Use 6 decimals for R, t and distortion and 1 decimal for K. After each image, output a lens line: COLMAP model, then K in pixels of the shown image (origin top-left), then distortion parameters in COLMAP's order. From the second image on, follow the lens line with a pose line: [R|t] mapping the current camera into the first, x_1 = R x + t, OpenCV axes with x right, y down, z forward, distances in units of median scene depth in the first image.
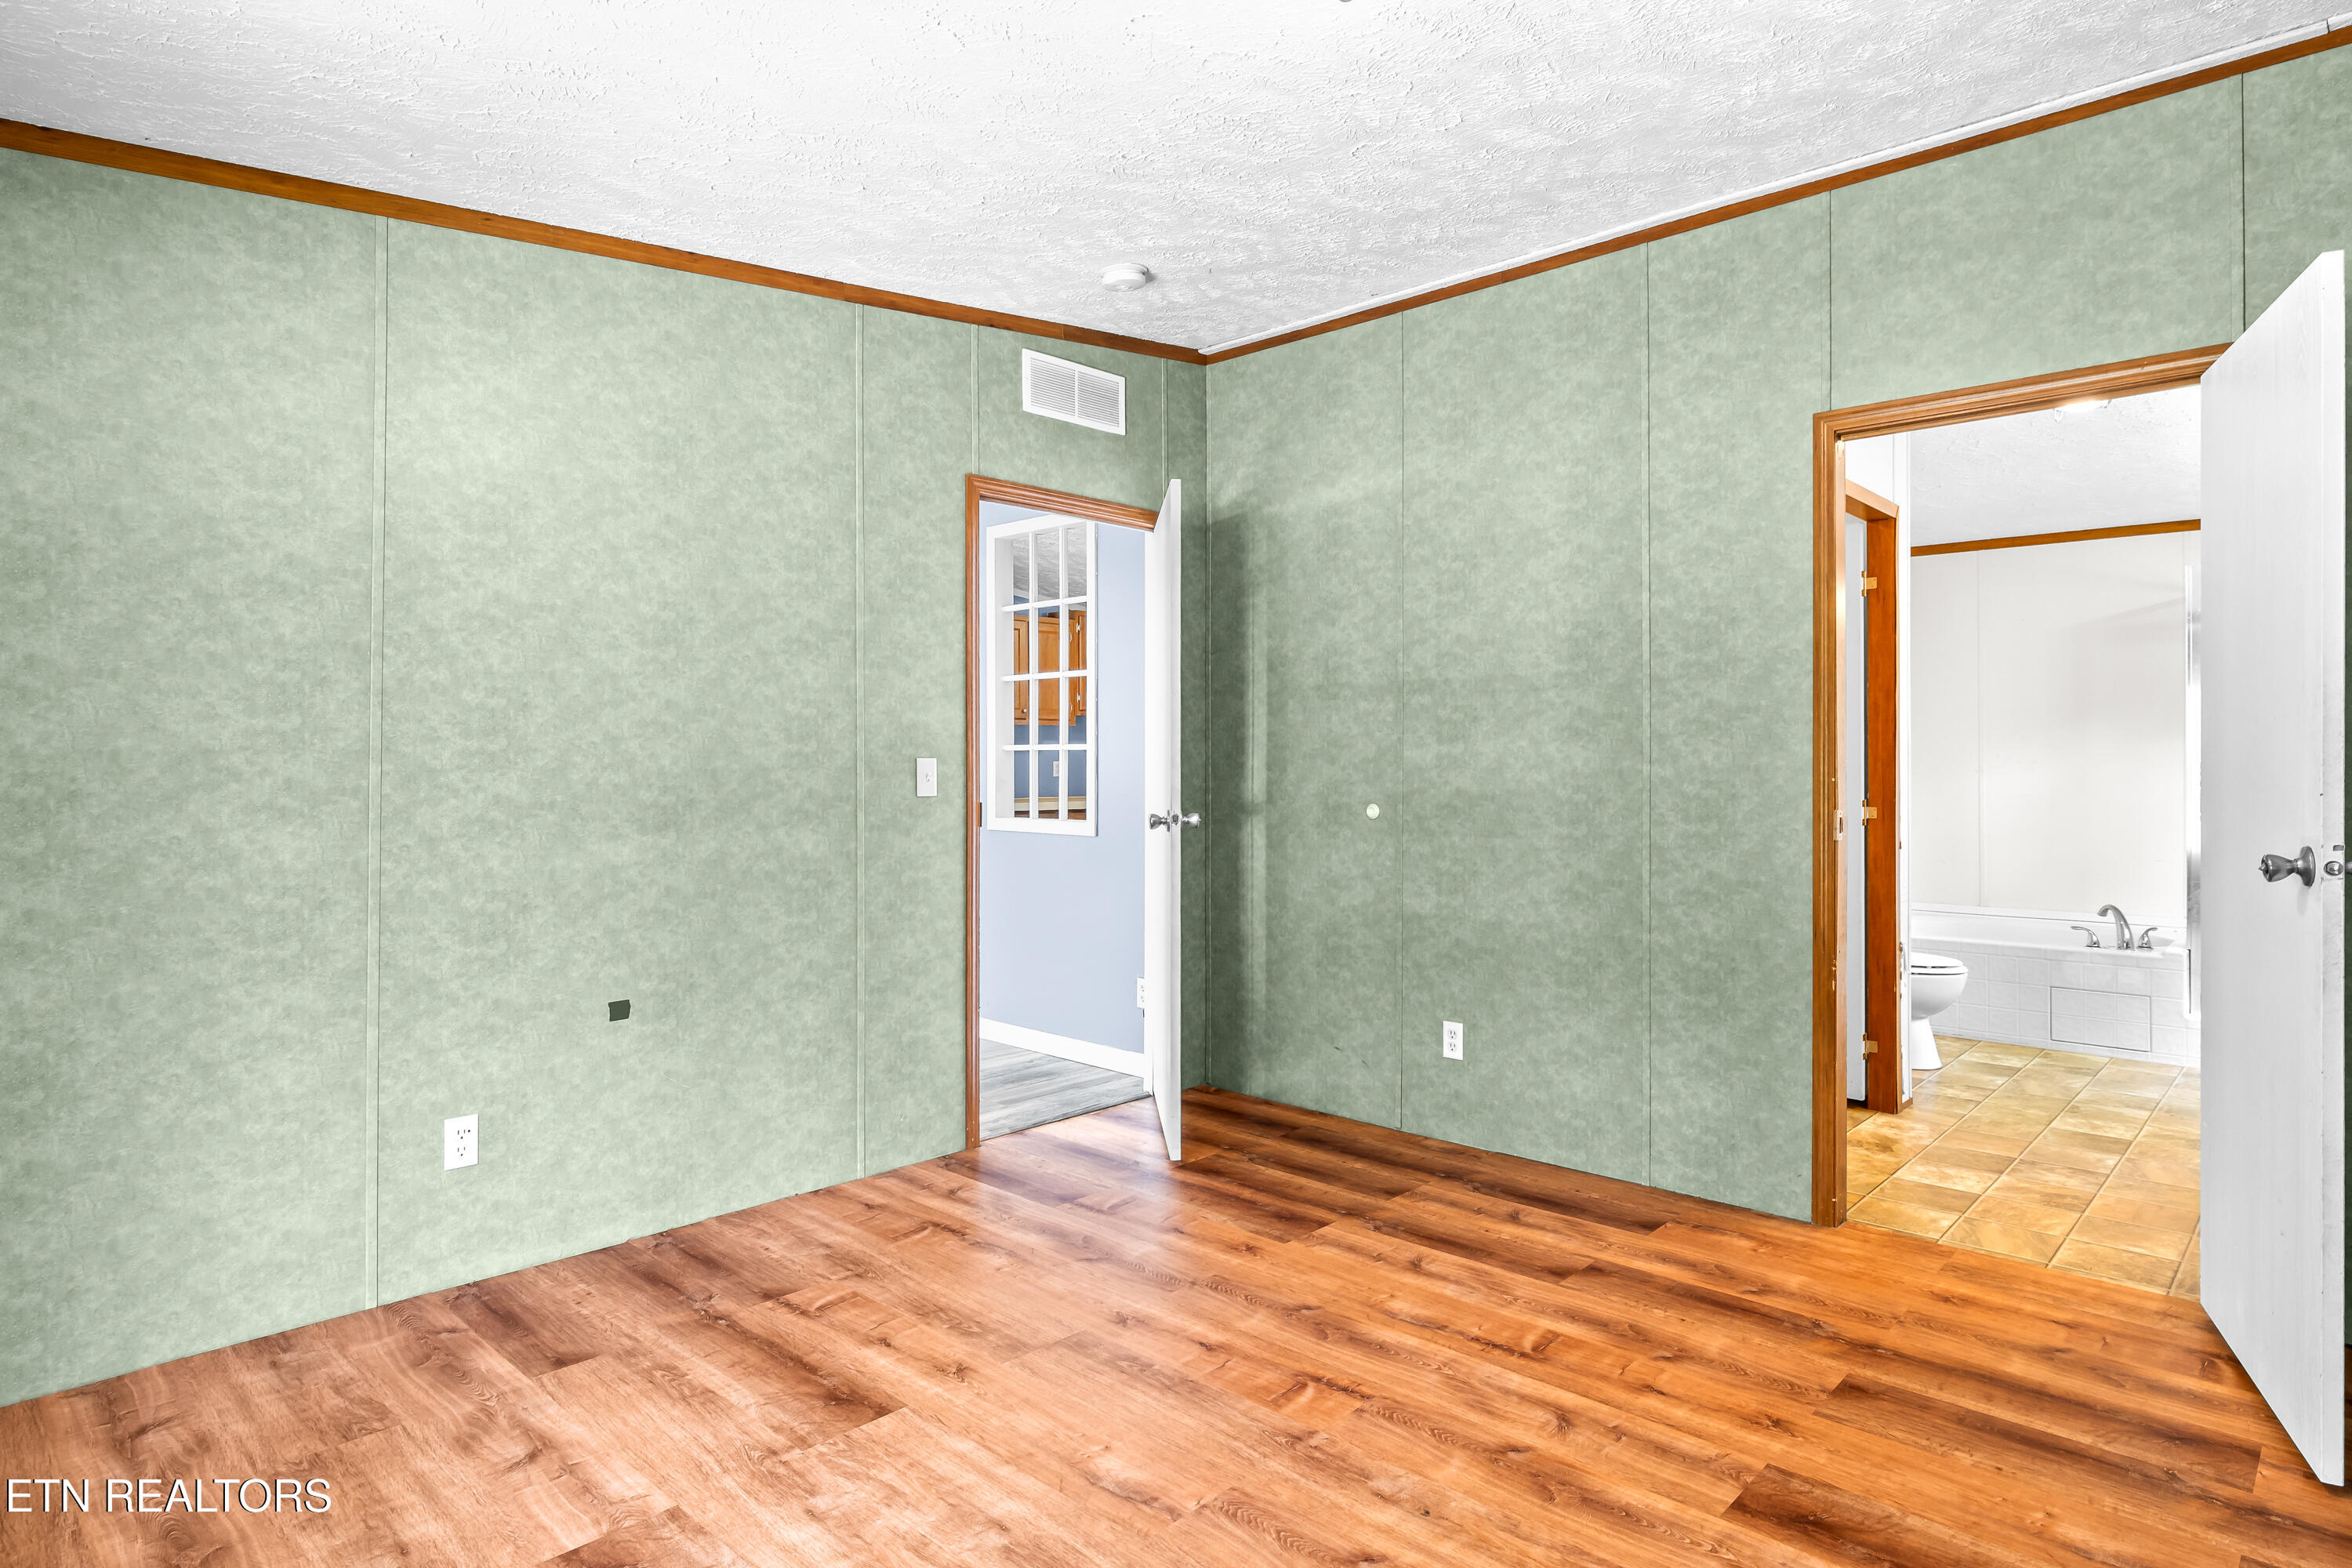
lens RADIAL K [[1301.0, 0, 1165.9], [0, 1301.0, 779.7], [0, 0, 1]] dist [-0.000120, 0.002148]
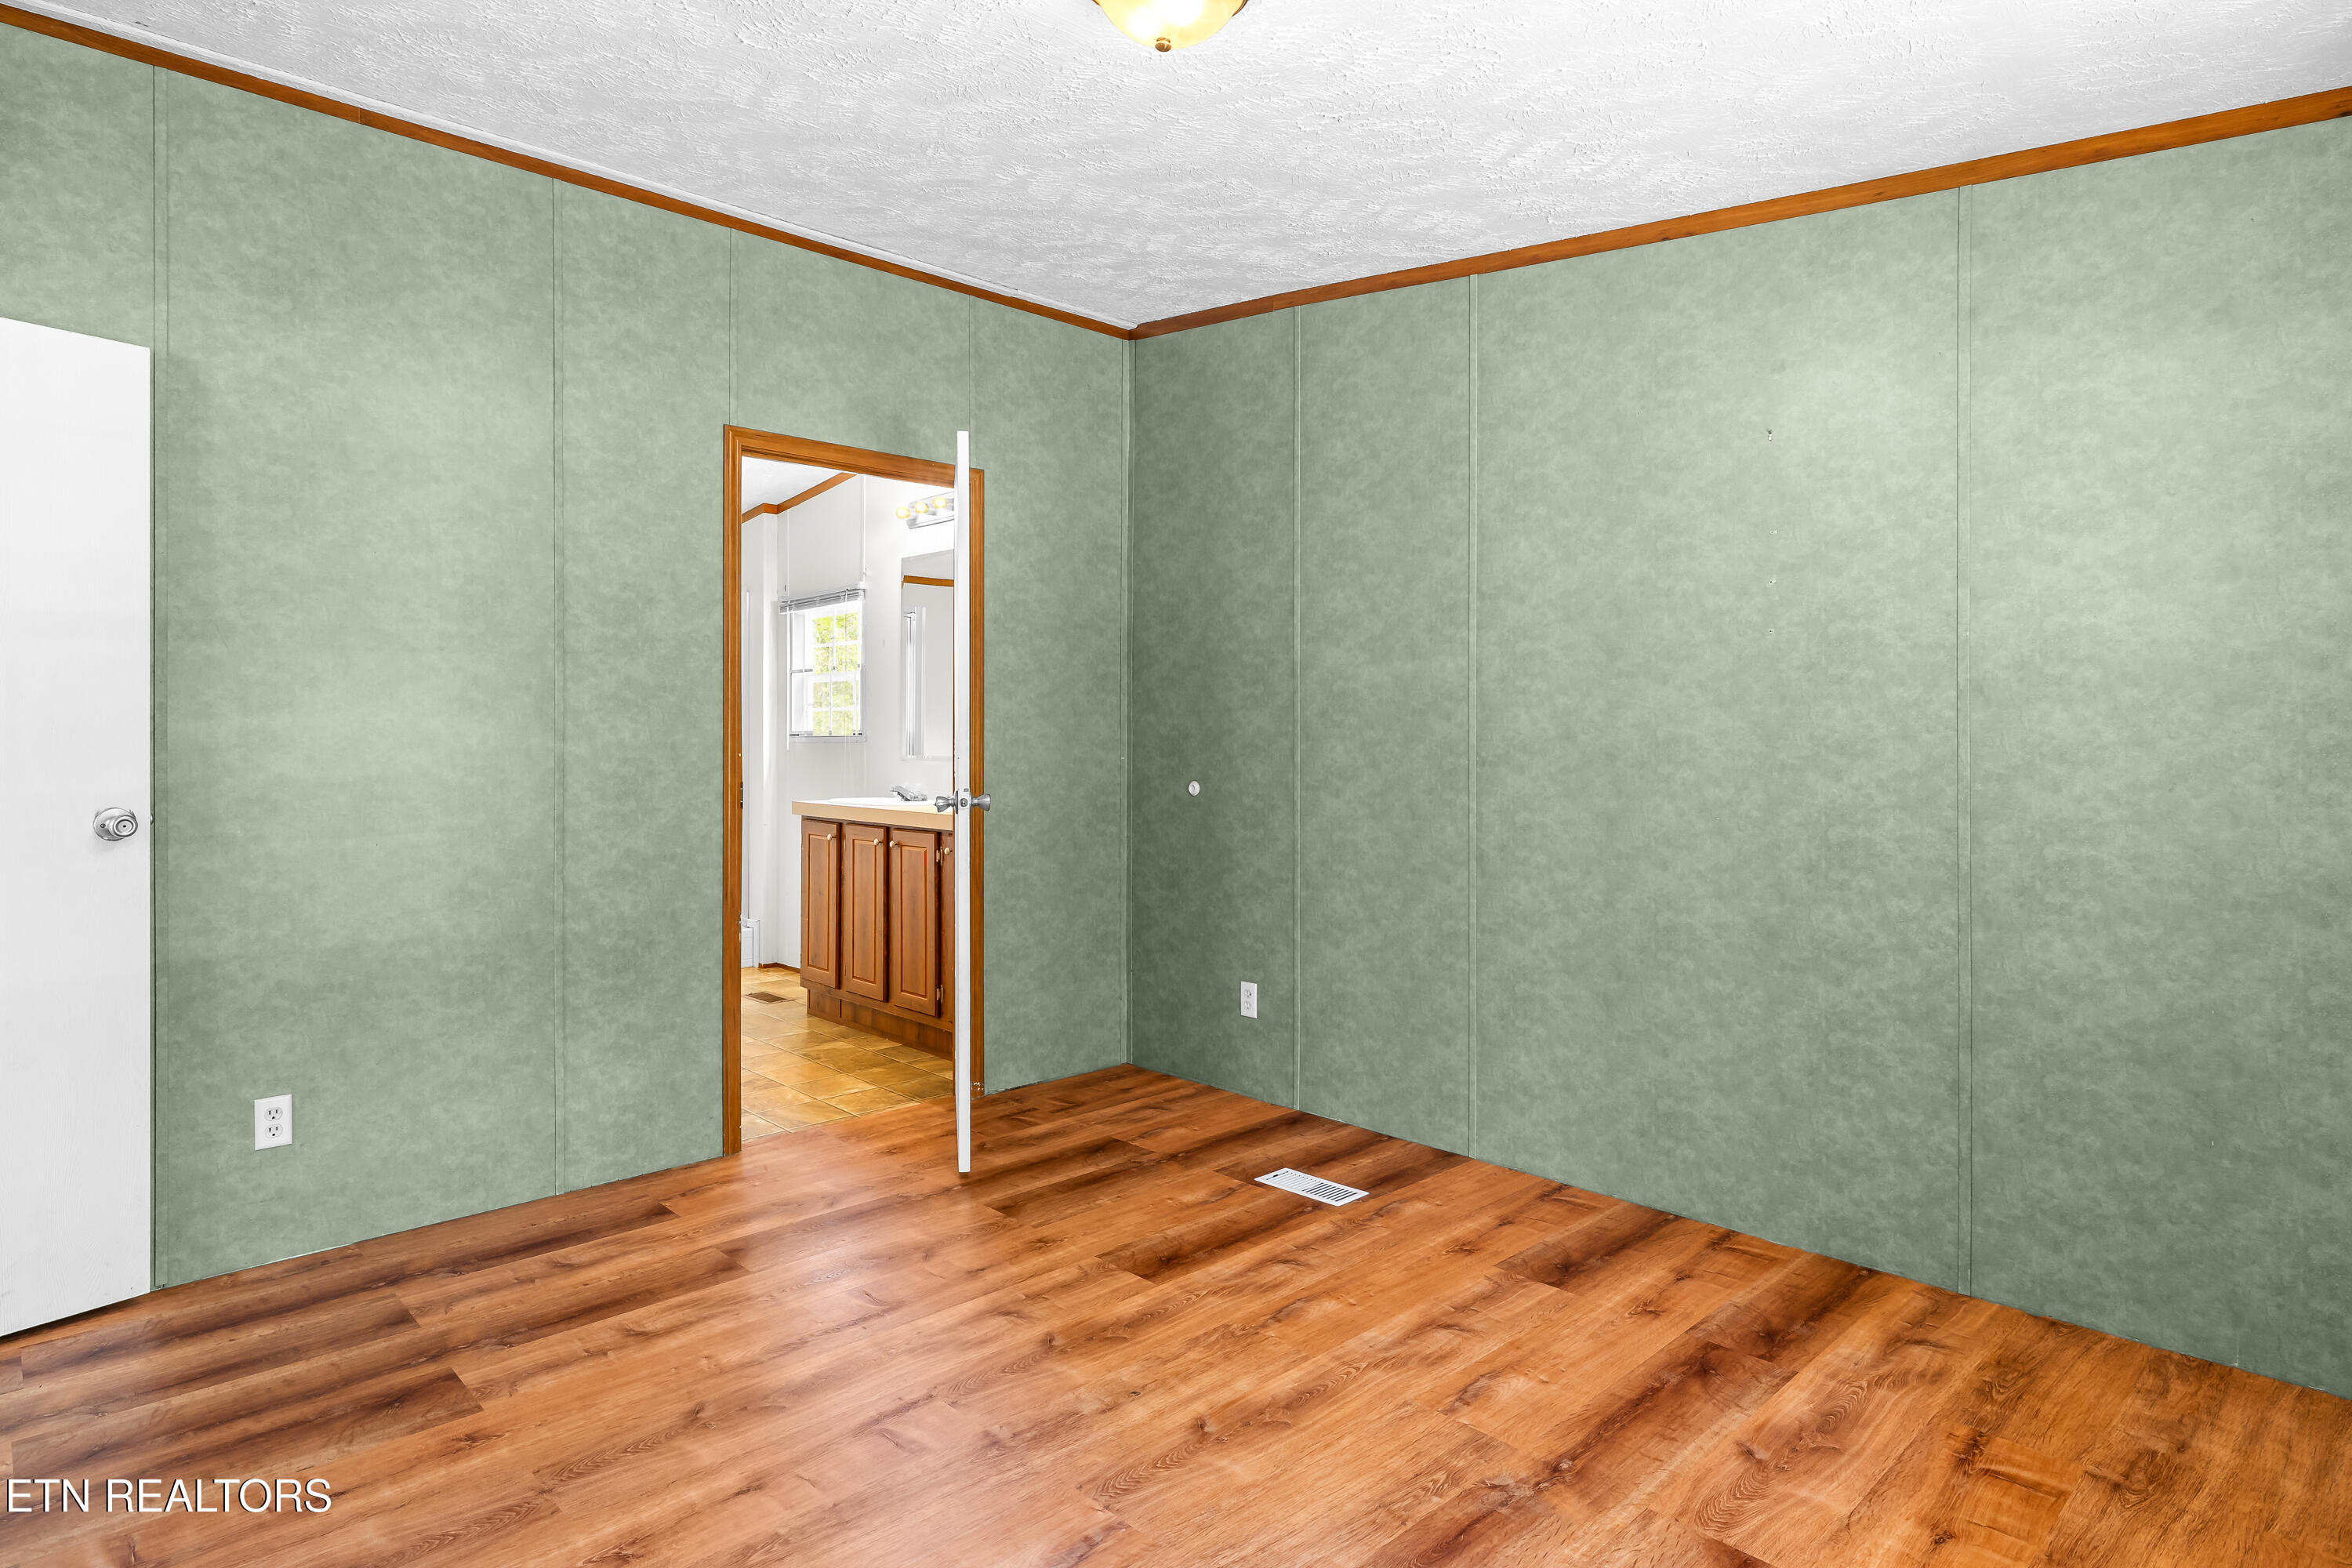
lens RADIAL K [[1272.0, 0, 1187.1], [0, 1272.0, 763.2], [0, 0, 1]] dist [-0.001486, 0.002443]
pose [[0.049020, -0.018305, 0.998630, -0.582147], [0.013978, 0.999747, 0.017639, -0.006965], [-0.998700, 0.013095, 0.049263, 0.572385]]
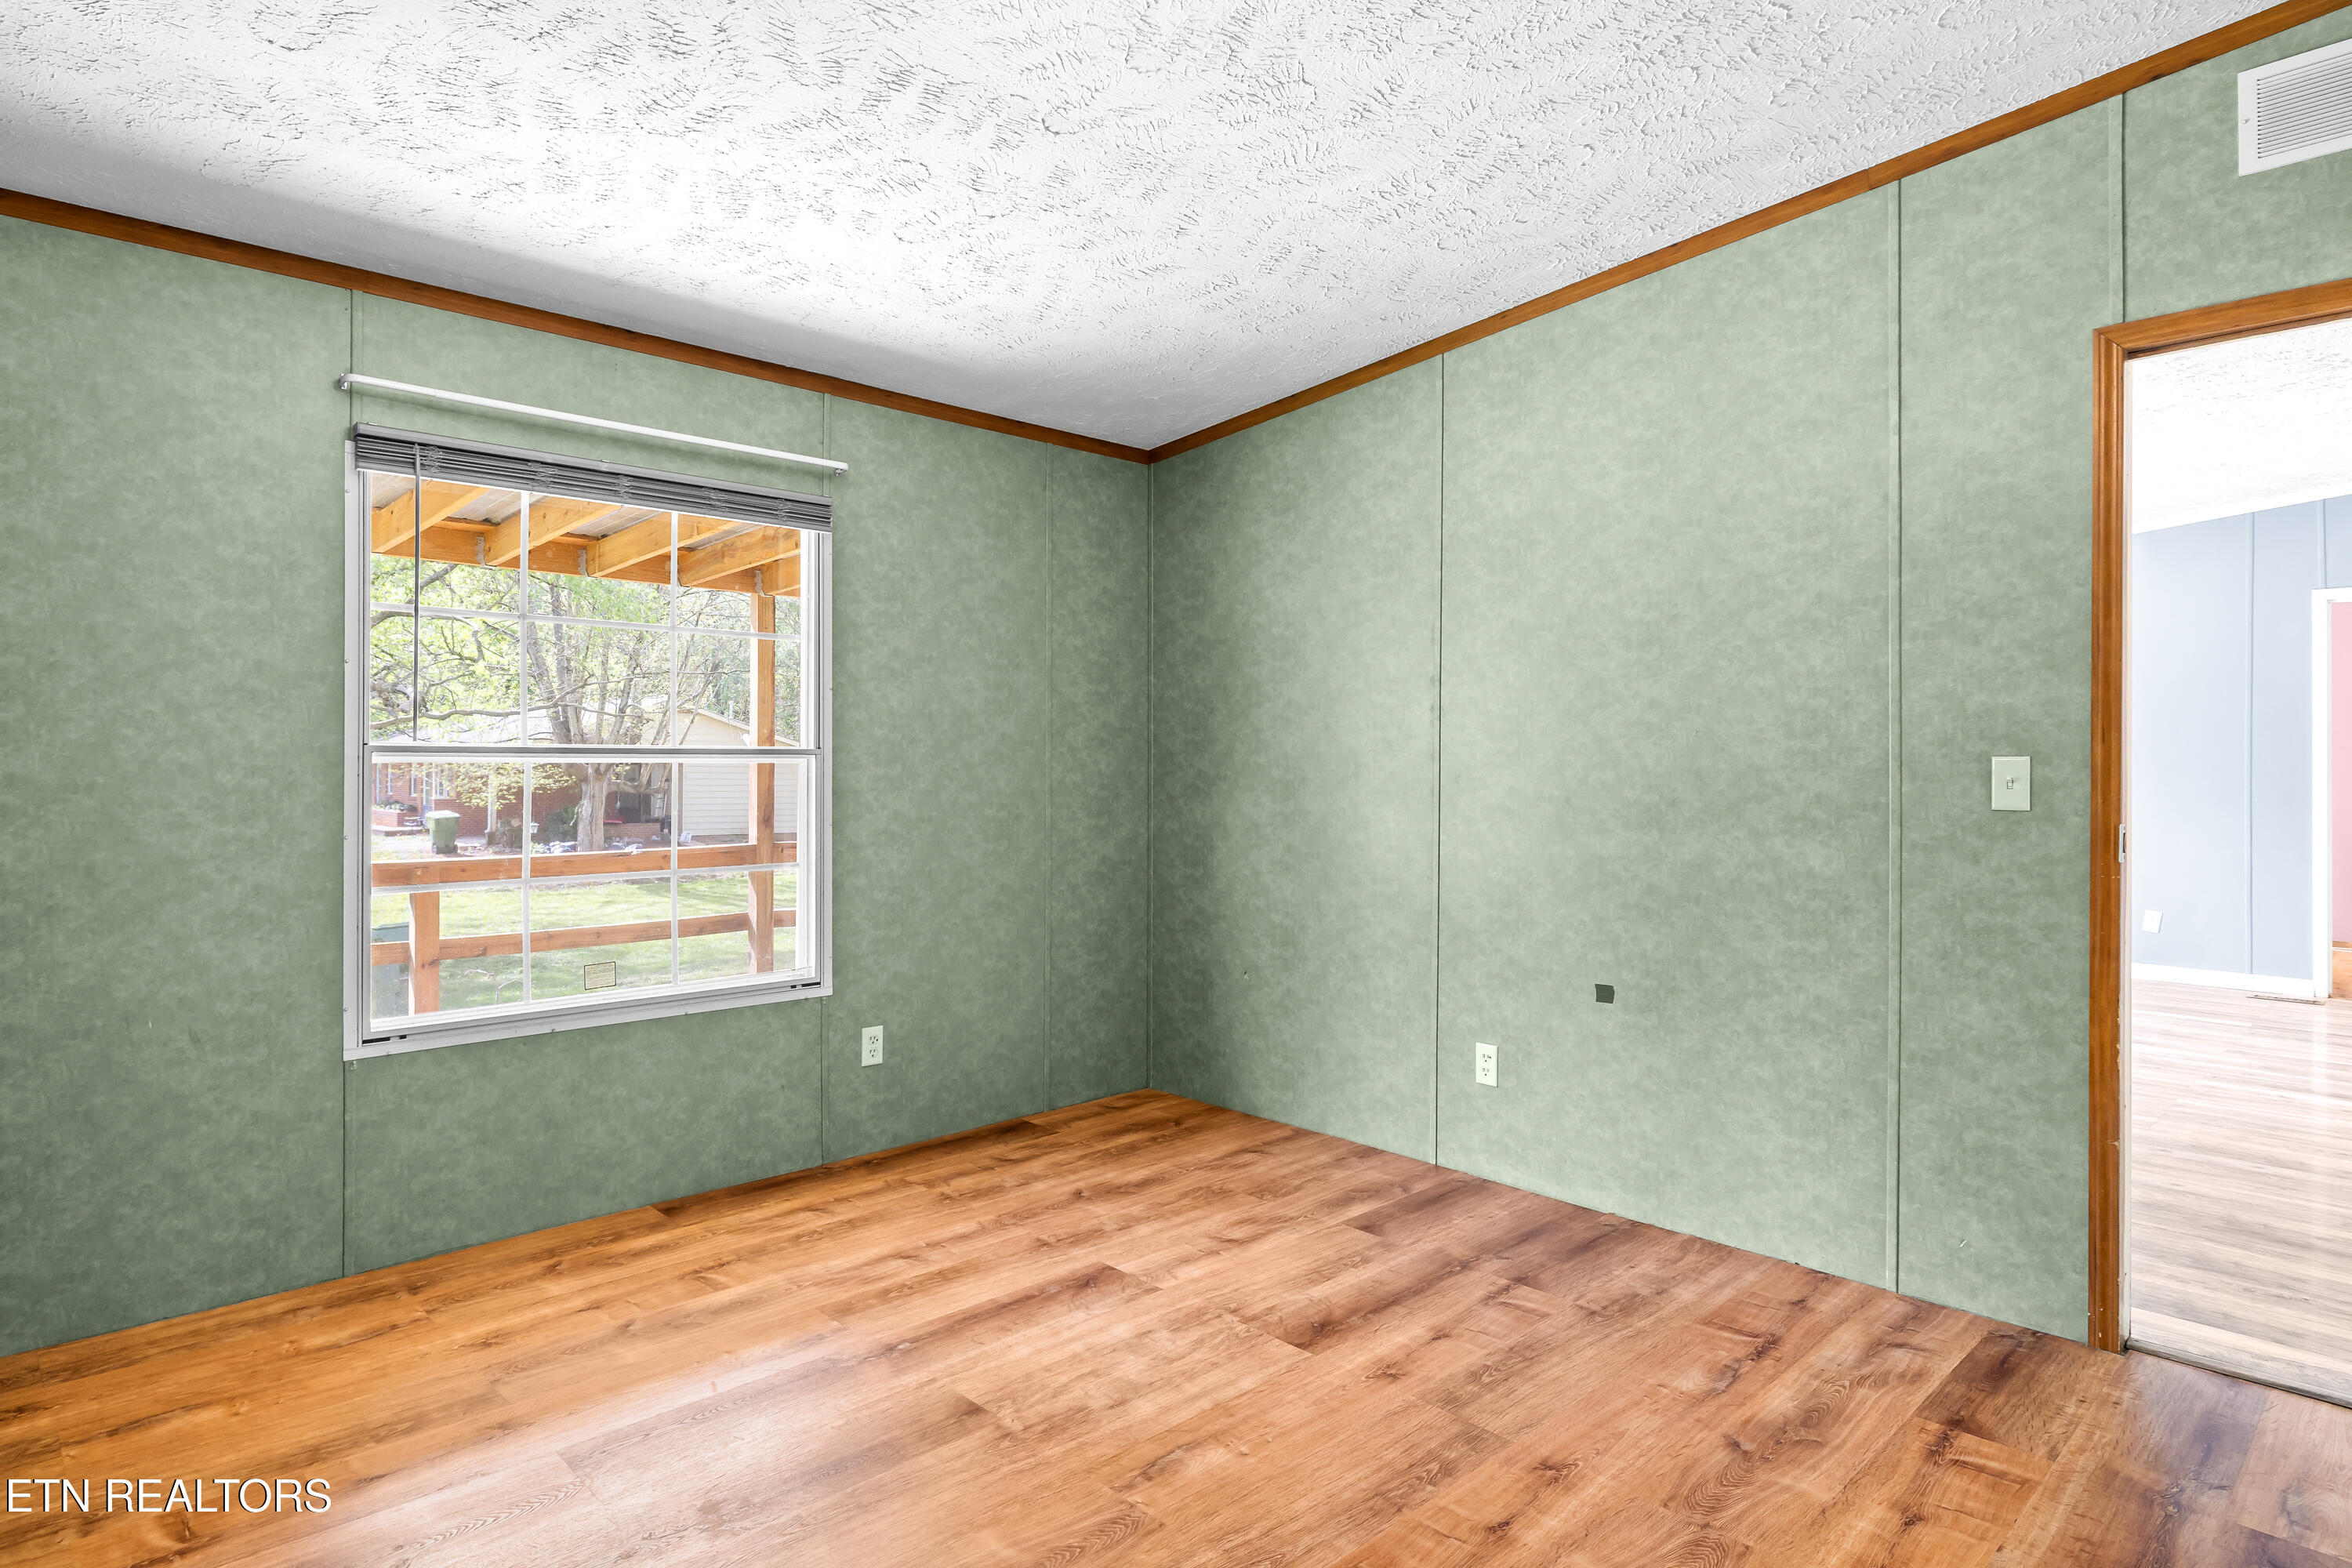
lens RADIAL K [[1301.0, 0, 1175.2], [0, 1301.0, 776.2], [0, 0, 1]] dist [-0.000120, 0.002148]
pose [[-0.048020, 0.011217, -0.998783, 0.655350], [-0.018371, 0.999758, 0.012111, -0.007419], [0.998677, 0.018930, -0.047802, 0.690516]]
